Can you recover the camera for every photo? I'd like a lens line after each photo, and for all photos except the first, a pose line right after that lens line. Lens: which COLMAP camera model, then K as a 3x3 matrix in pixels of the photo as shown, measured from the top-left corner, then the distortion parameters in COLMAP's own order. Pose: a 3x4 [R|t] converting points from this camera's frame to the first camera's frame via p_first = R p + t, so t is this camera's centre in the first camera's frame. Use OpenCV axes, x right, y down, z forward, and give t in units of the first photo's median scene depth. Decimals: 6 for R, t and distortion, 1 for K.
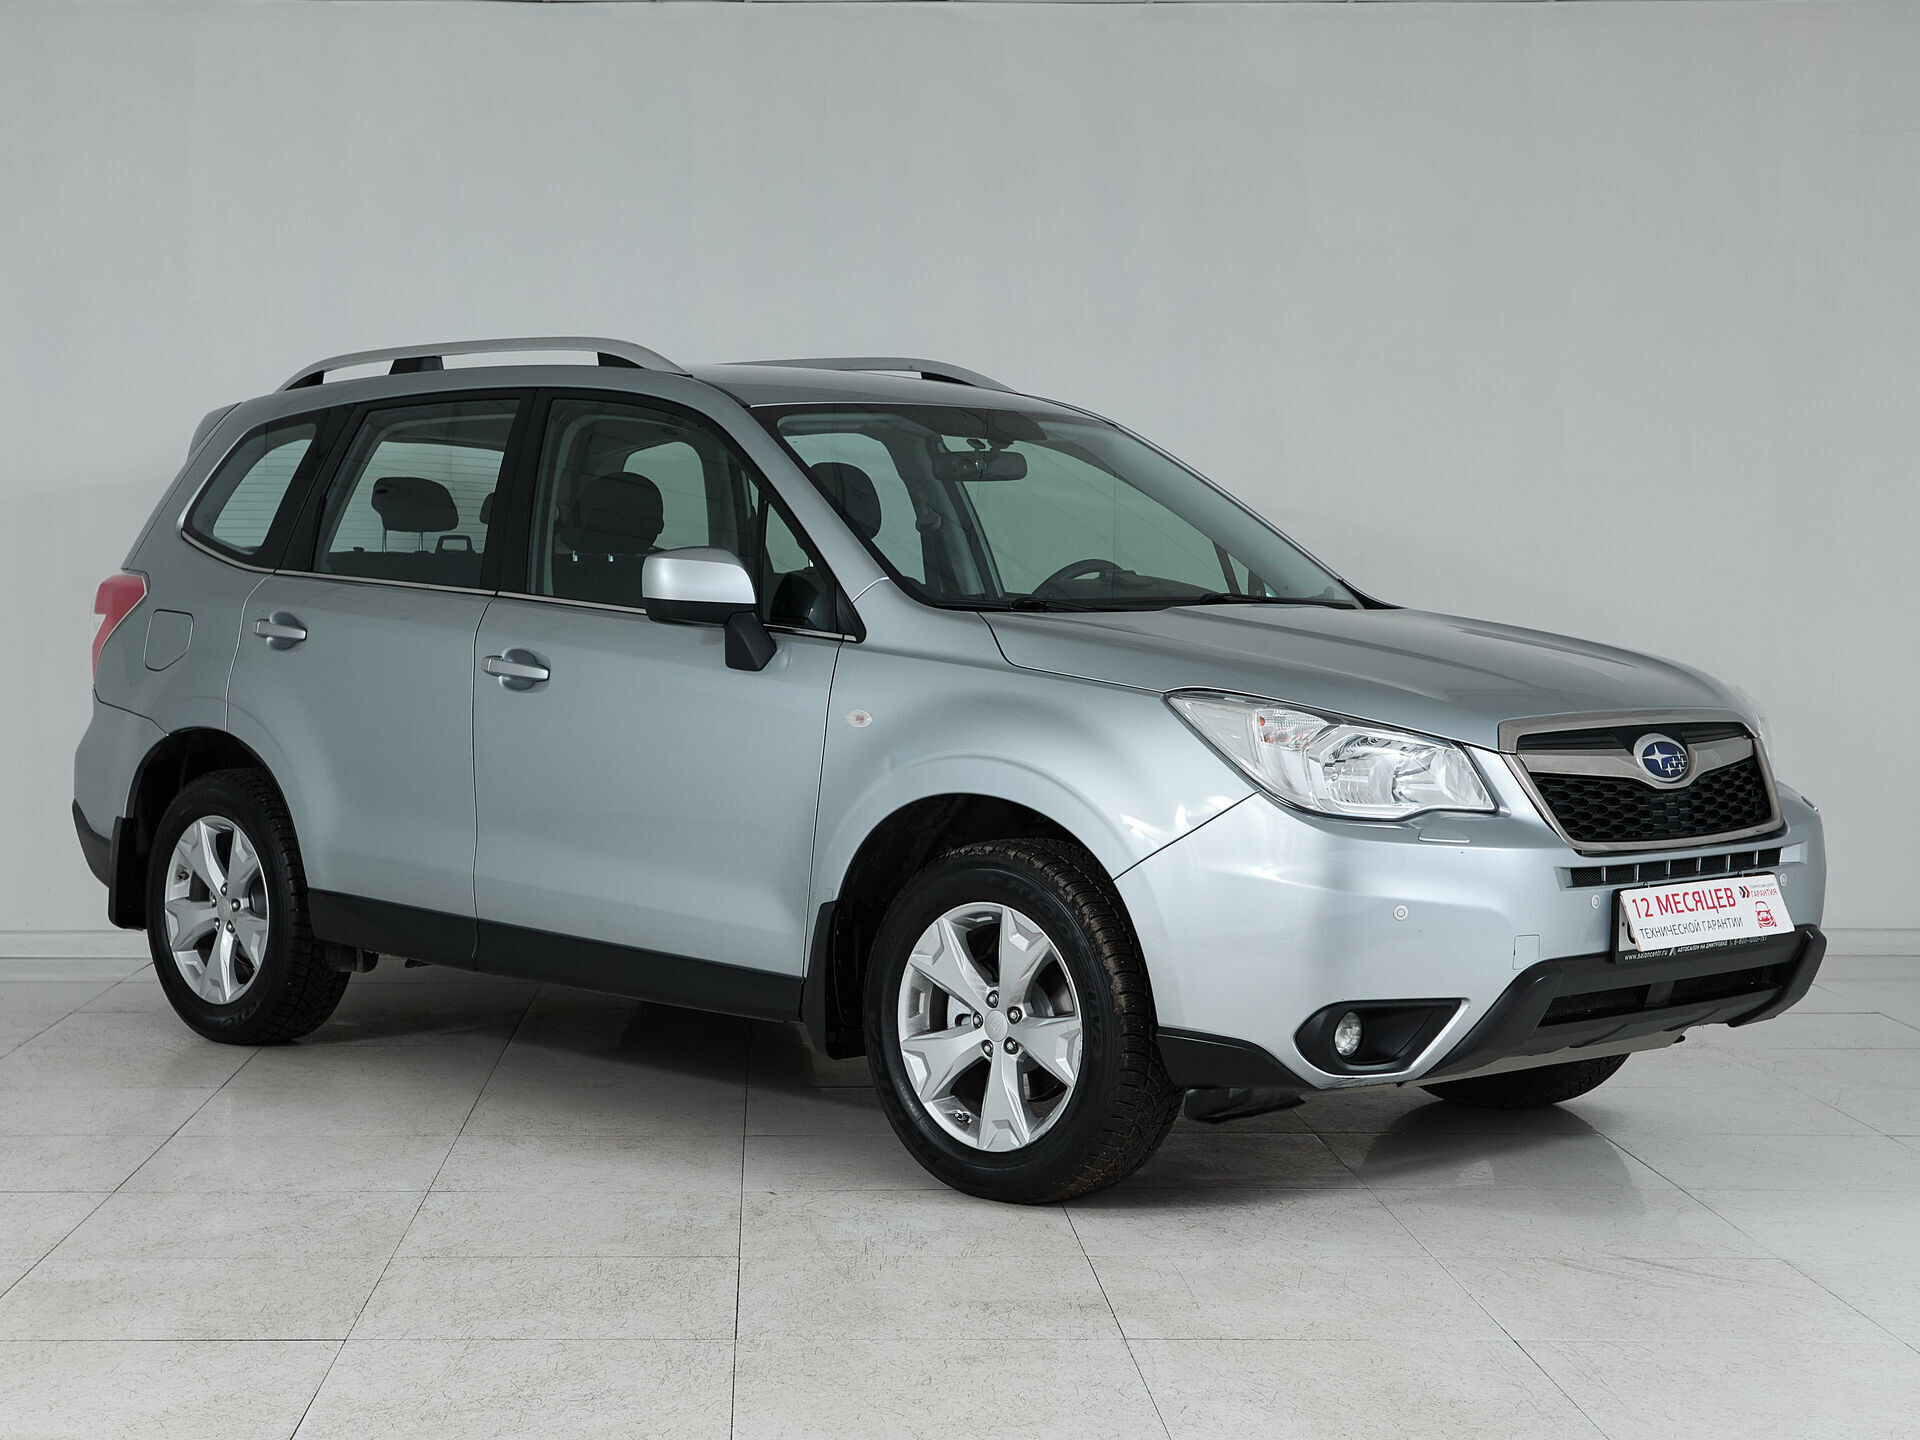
lens RADIAL K [[3541.3, 0, 884.7], [0, 3541.3, 656.4], [0, 0, 1]] dist [0.029916, -0.116481]
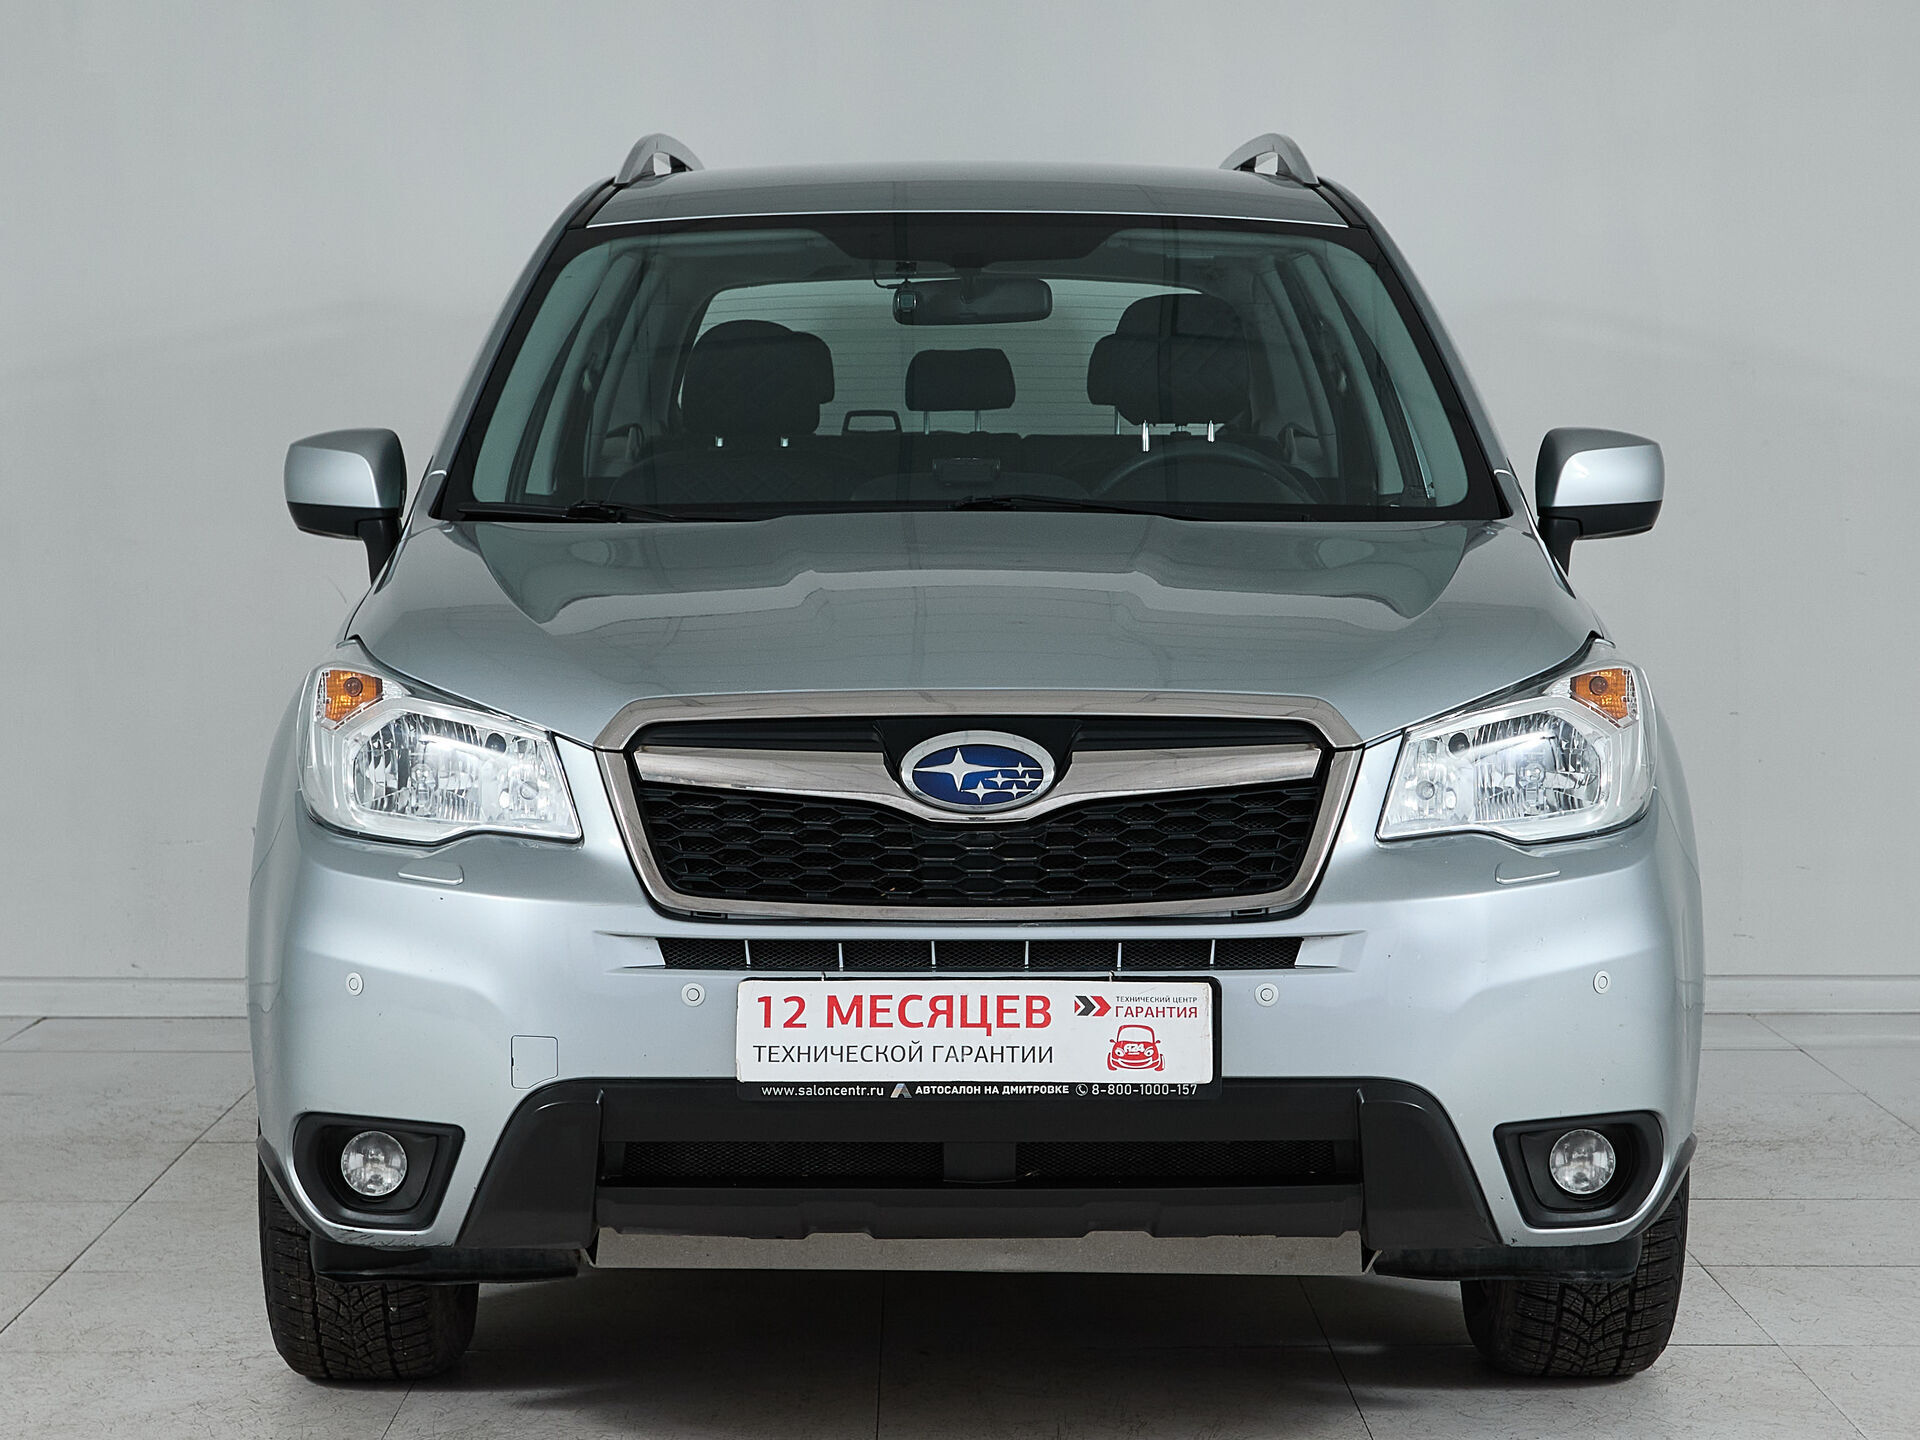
lens RADIAL K [[3541.3, 0, 884.7], [0, 3541.3, 656.4], [0, 0, 1]] dist [0.029916, -0.116481]
pose [[0.698210, 0.016778, -0.715697, 0.645274], [-0.014512, 0.999852, 0.009282, 0.003663], [0.715746, 0.003905, 0.698349, 0.572024]]
